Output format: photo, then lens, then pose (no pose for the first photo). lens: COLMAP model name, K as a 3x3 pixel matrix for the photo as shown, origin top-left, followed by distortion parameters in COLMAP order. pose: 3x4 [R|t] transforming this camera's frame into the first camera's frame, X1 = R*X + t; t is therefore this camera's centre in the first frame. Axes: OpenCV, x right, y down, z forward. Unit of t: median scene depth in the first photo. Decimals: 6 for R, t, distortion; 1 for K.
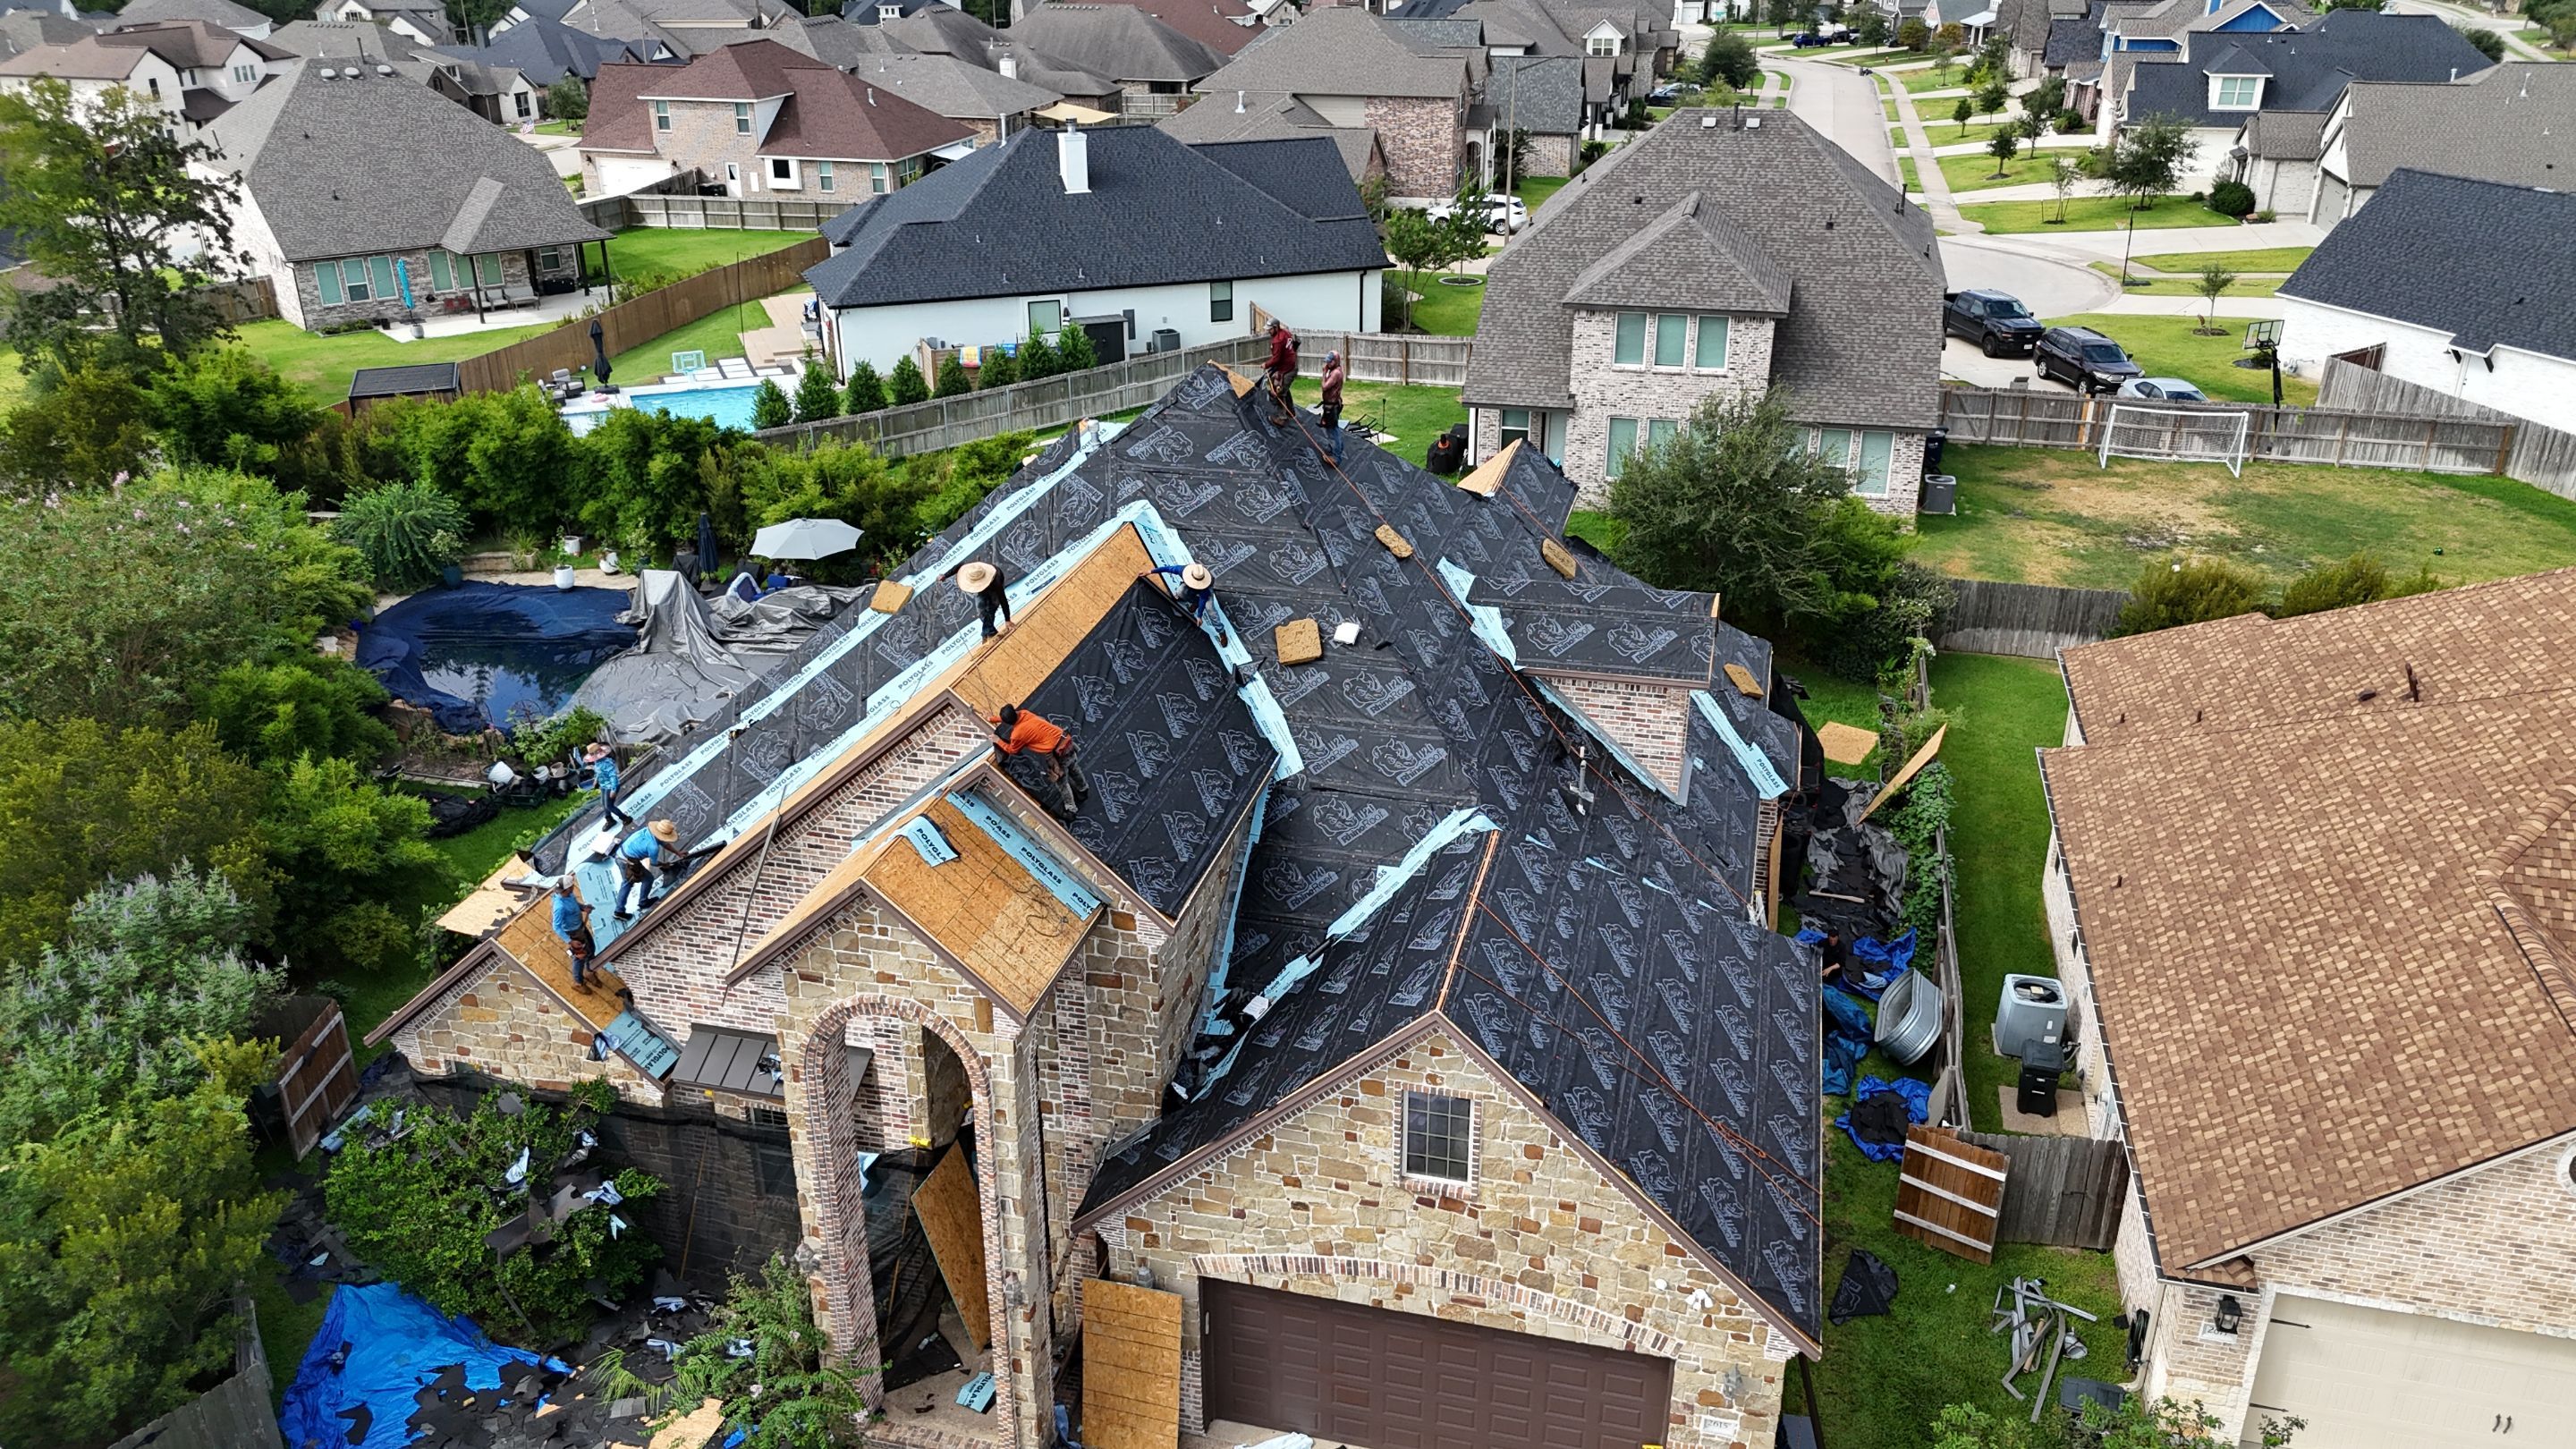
lens RADIAL K [[1903.1, 0, 1294.3], [0, 1903.1, 725.6], [0, 0, 1]] dist [0.069323, -0.069320]
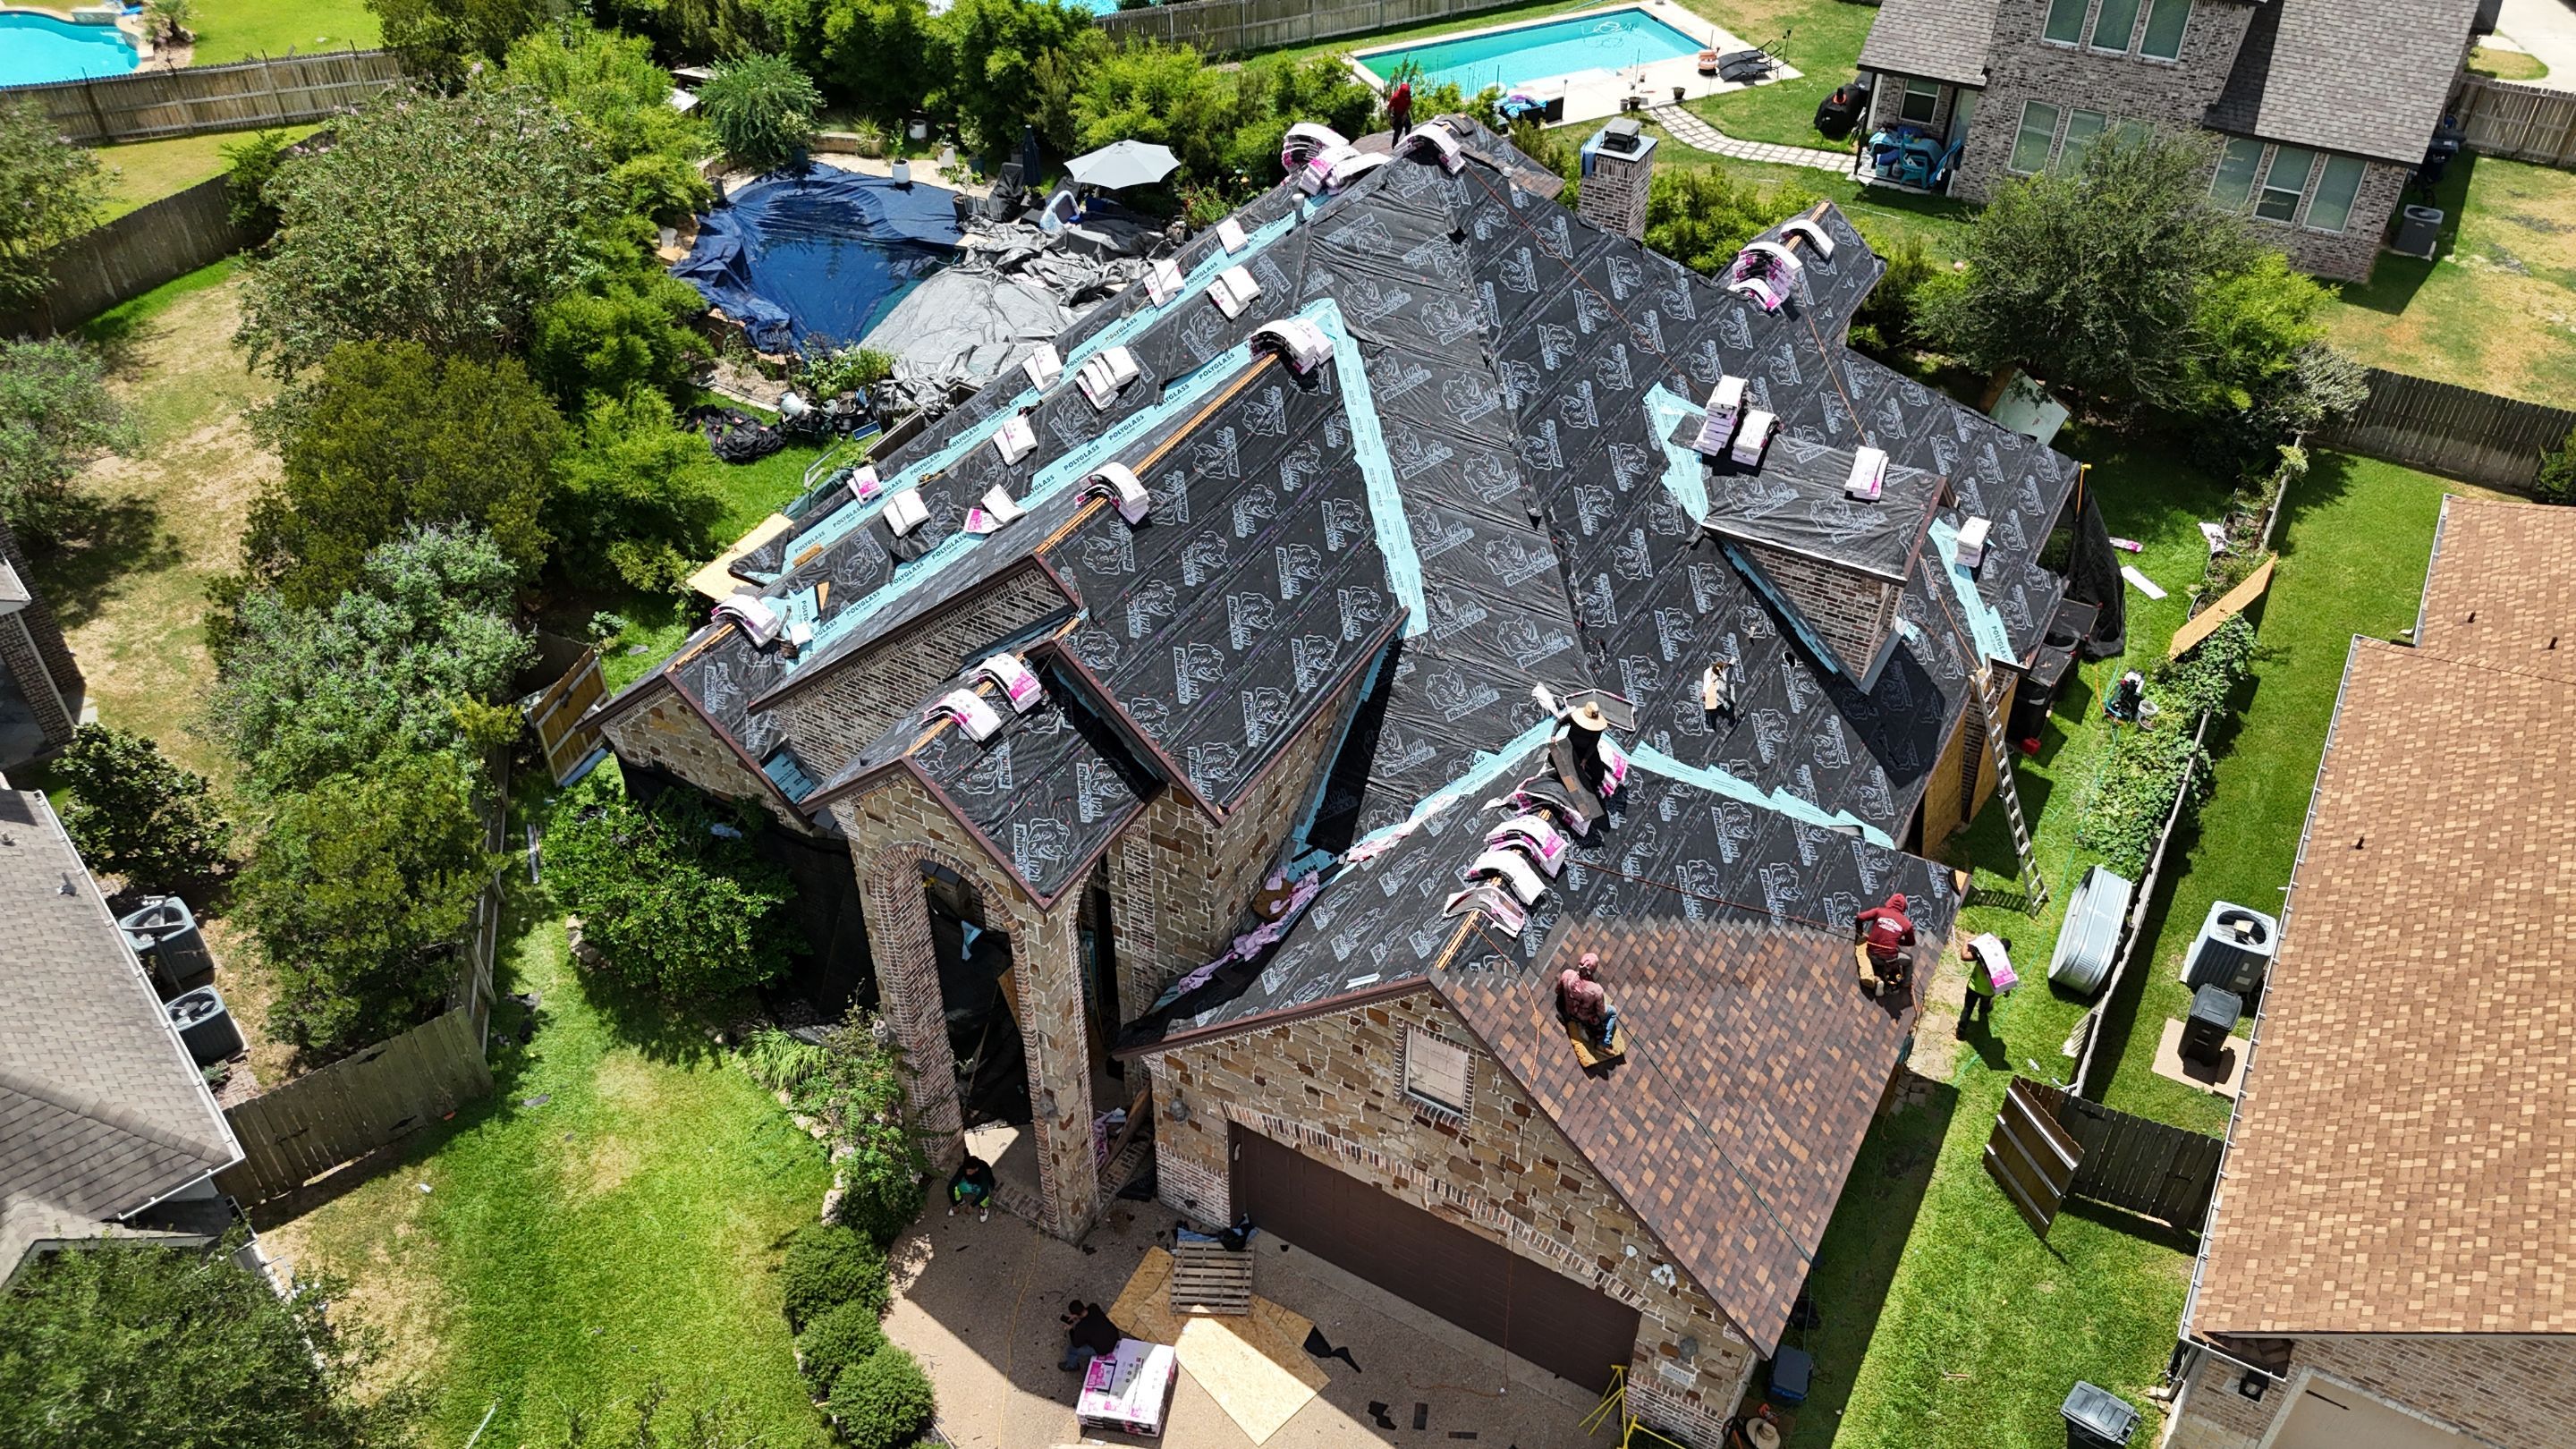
lens RADIAL K [[1903.1, 0, 1290.6], [0, 1903.1, 723.6], [0, 0, 1]] dist [0.069323, -0.069320]
pose [[0.963957, 0.170660, -0.204113, 0.148037], [-0.111732, 0.955911, 0.271571, -0.193619], [0.241461, -0.238977, 0.940525, 0.056247]]
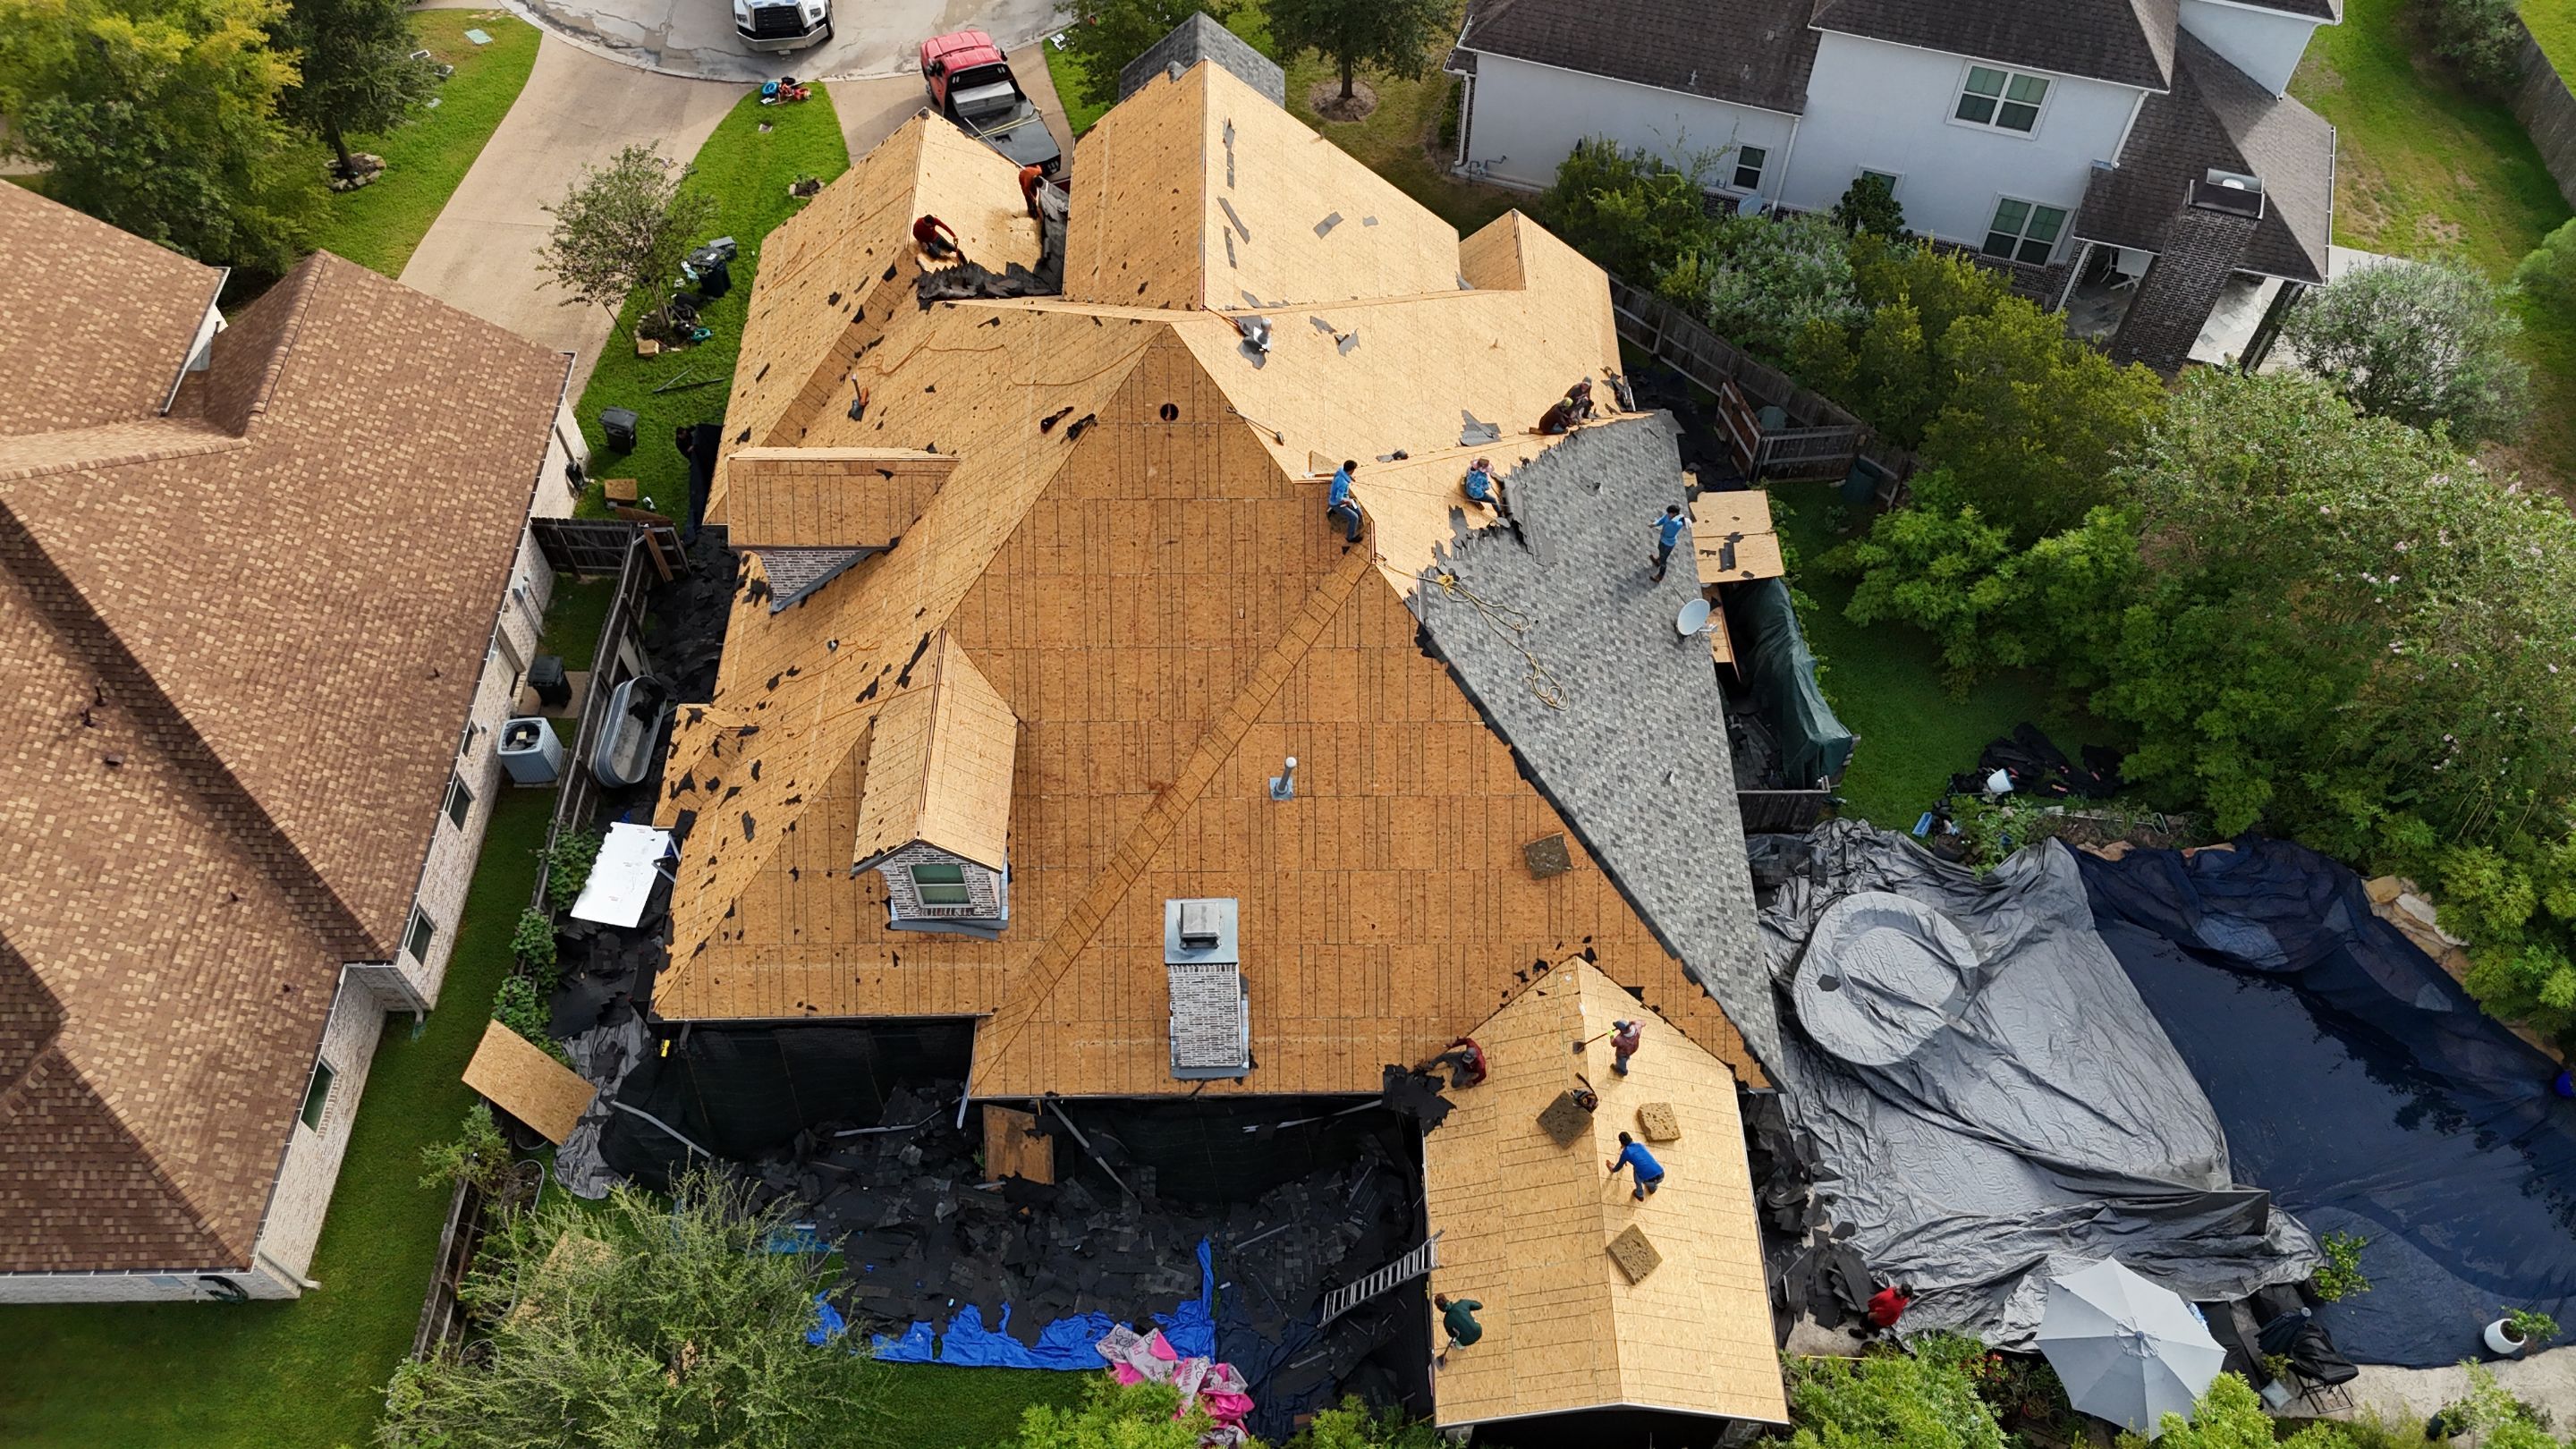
lens RADIAL K [[1903.1, 0, 1298.5], [0, 1903.1, 712.9], [0, 0, 1]] dist [0.069323, -0.069320]
pose [[-0.965713, 0.212959, -0.148482, 0.105878], [-0.105349, 0.201270, 0.973854, -1.396316], [0.237276, 0.956106, -0.171934, 1.642829]]
